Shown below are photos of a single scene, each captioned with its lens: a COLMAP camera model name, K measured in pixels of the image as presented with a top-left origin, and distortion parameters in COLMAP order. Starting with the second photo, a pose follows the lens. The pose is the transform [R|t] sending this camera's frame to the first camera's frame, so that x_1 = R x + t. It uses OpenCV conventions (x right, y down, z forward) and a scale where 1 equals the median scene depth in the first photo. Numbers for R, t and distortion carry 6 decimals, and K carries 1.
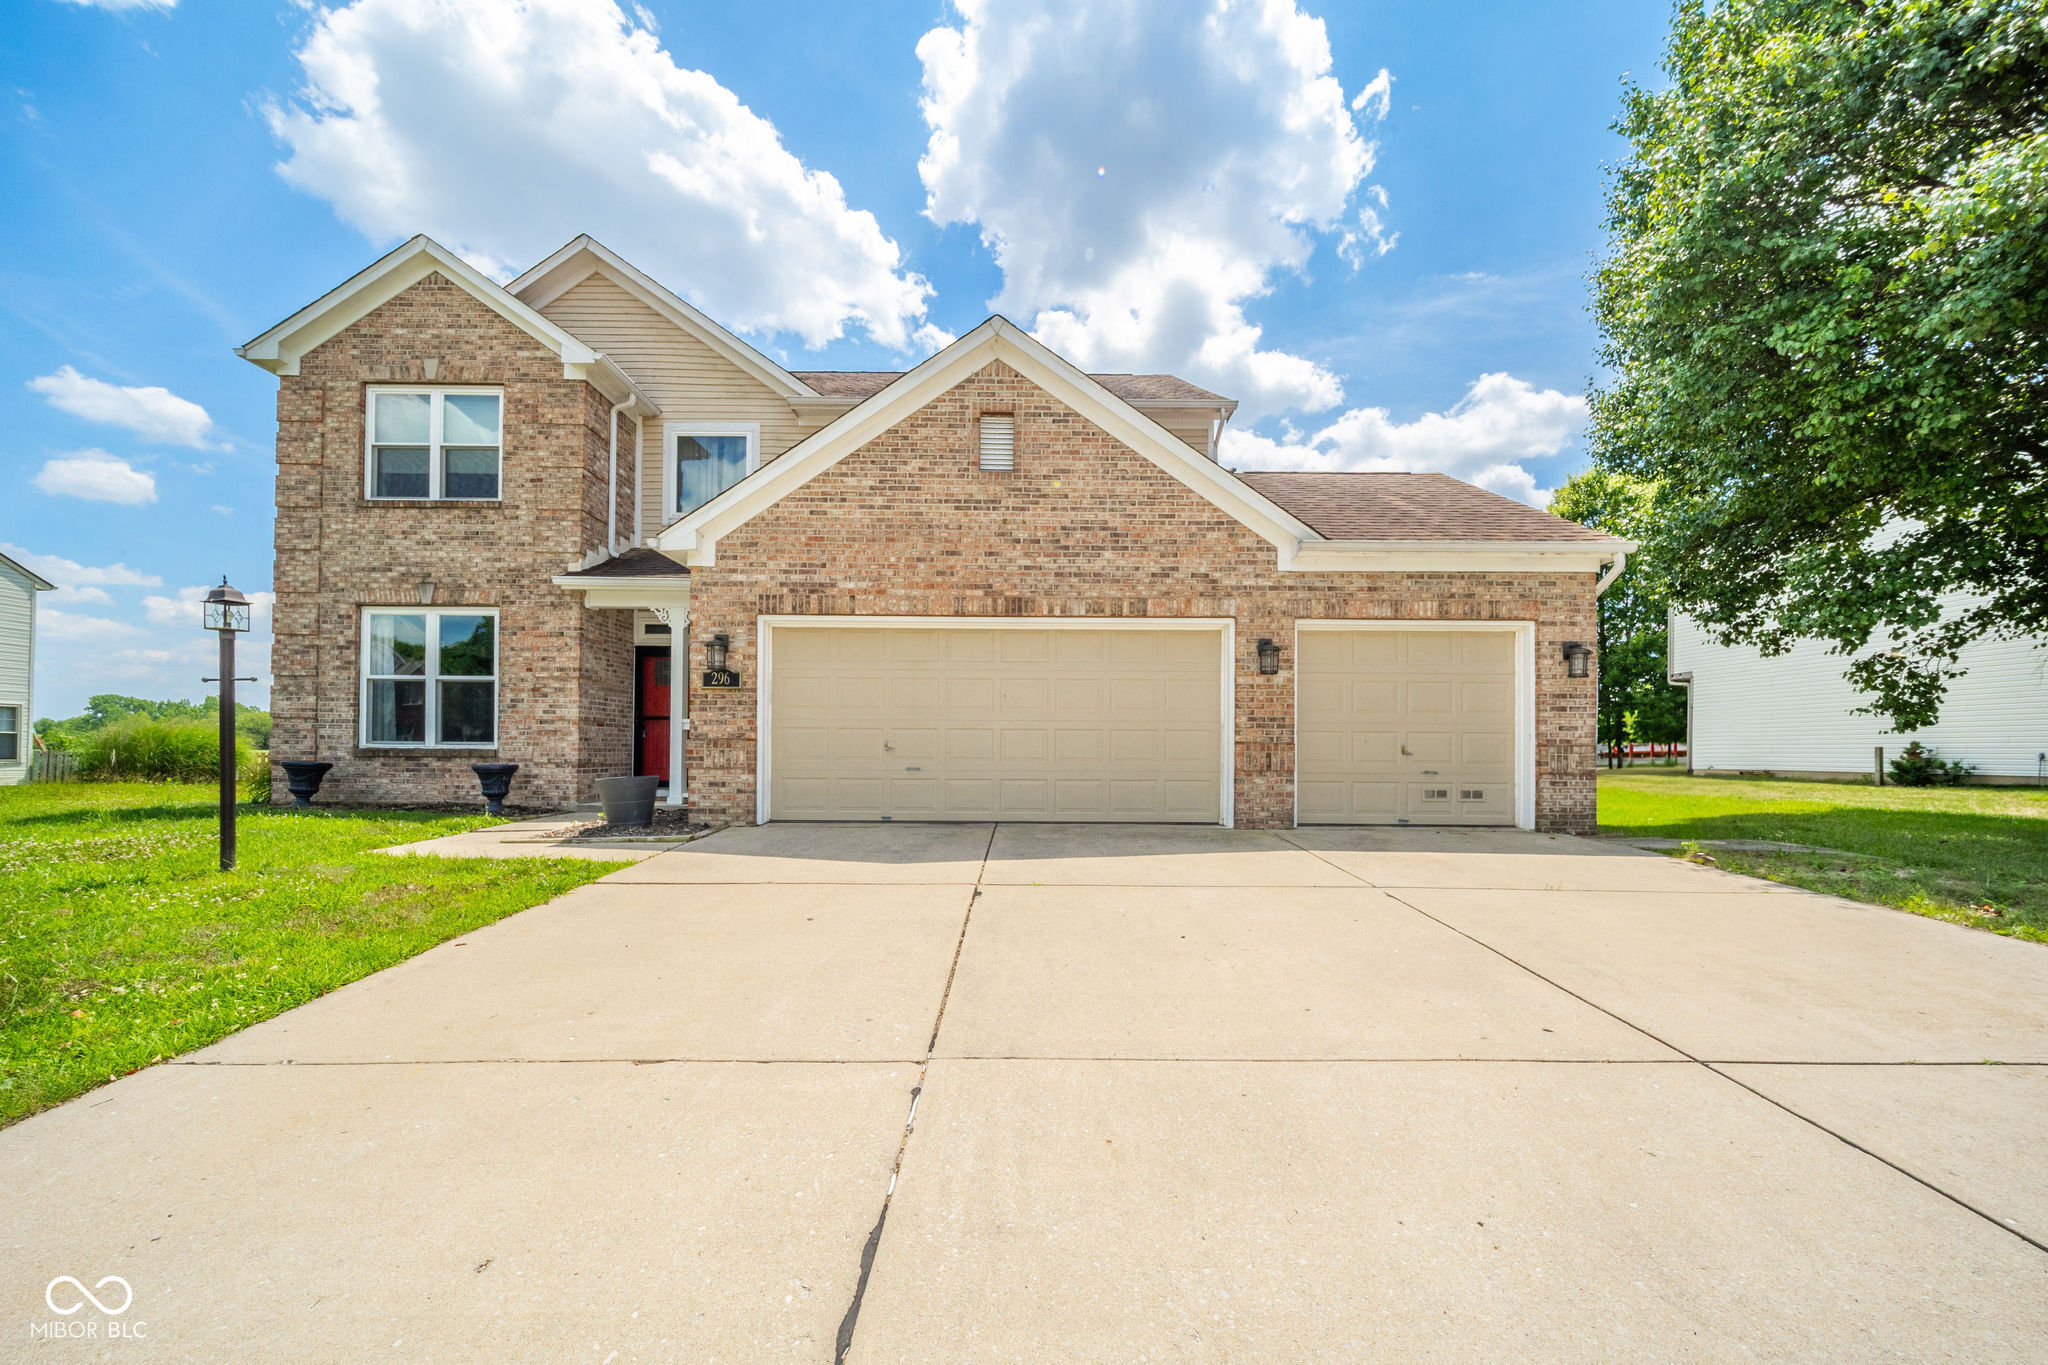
lens RADIAL K [[804.0, 0, 975.6], [0, 804.0, 729.3], [0, 0, 1]] dist [-0.003425, 0.002494]
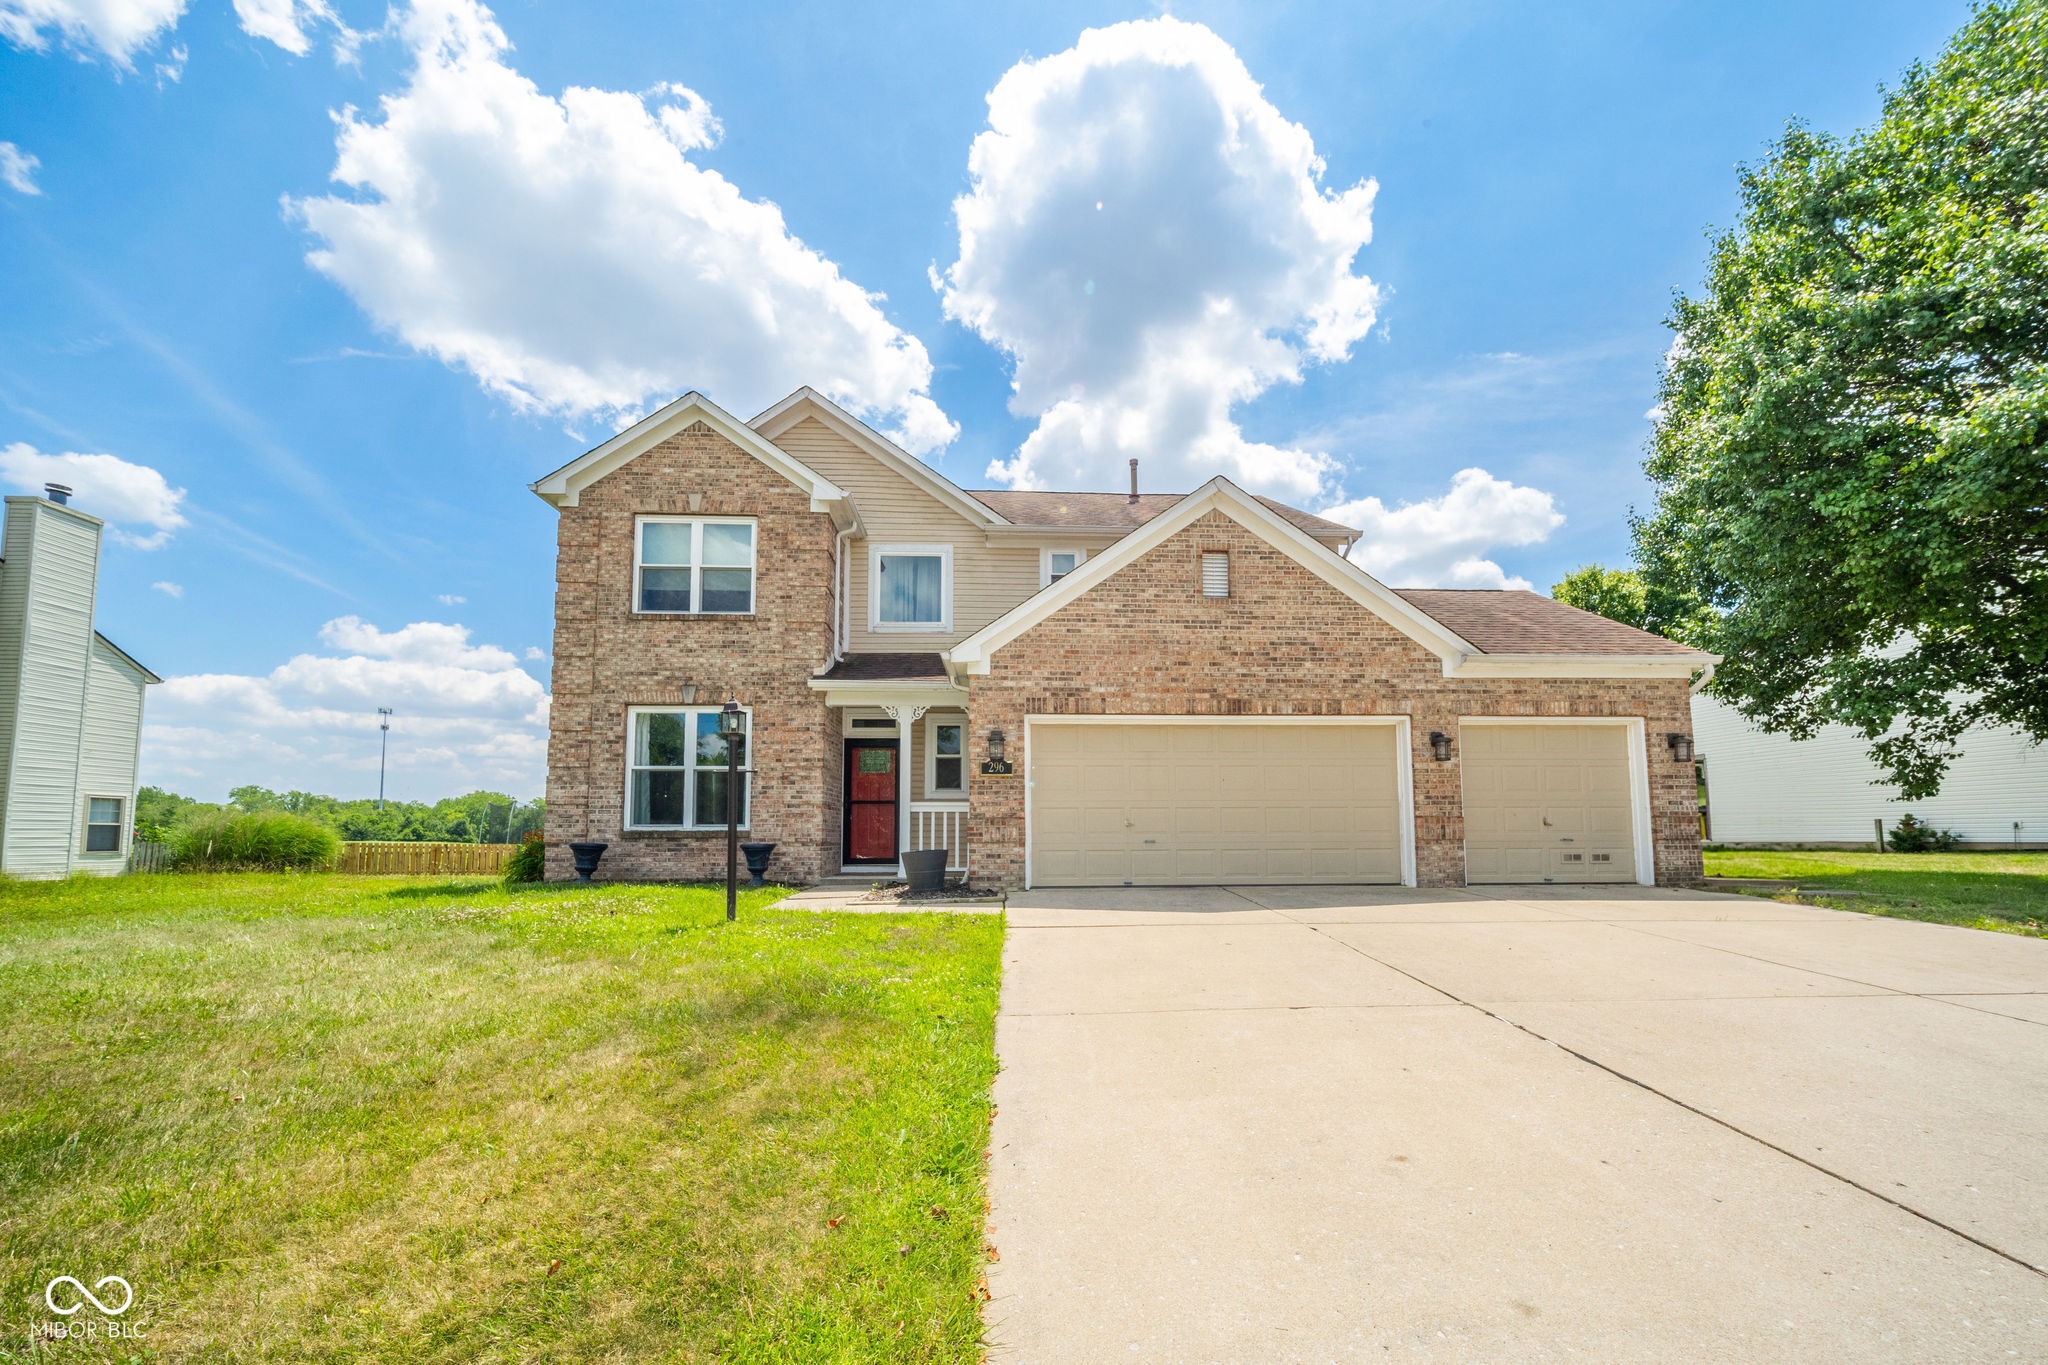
lens RADIAL K [[804.0, 0, 1022.5], [0, 804.0, 763.0], [0, 0, 1]] dist [-0.003425, 0.002494]
pose [[0.998855, -0.006874, 0.047336, -0.264546], [0.009832, 0.997995, -0.062531, 0.004610], [-0.046811, 0.062924, 0.996920, -0.157732]]
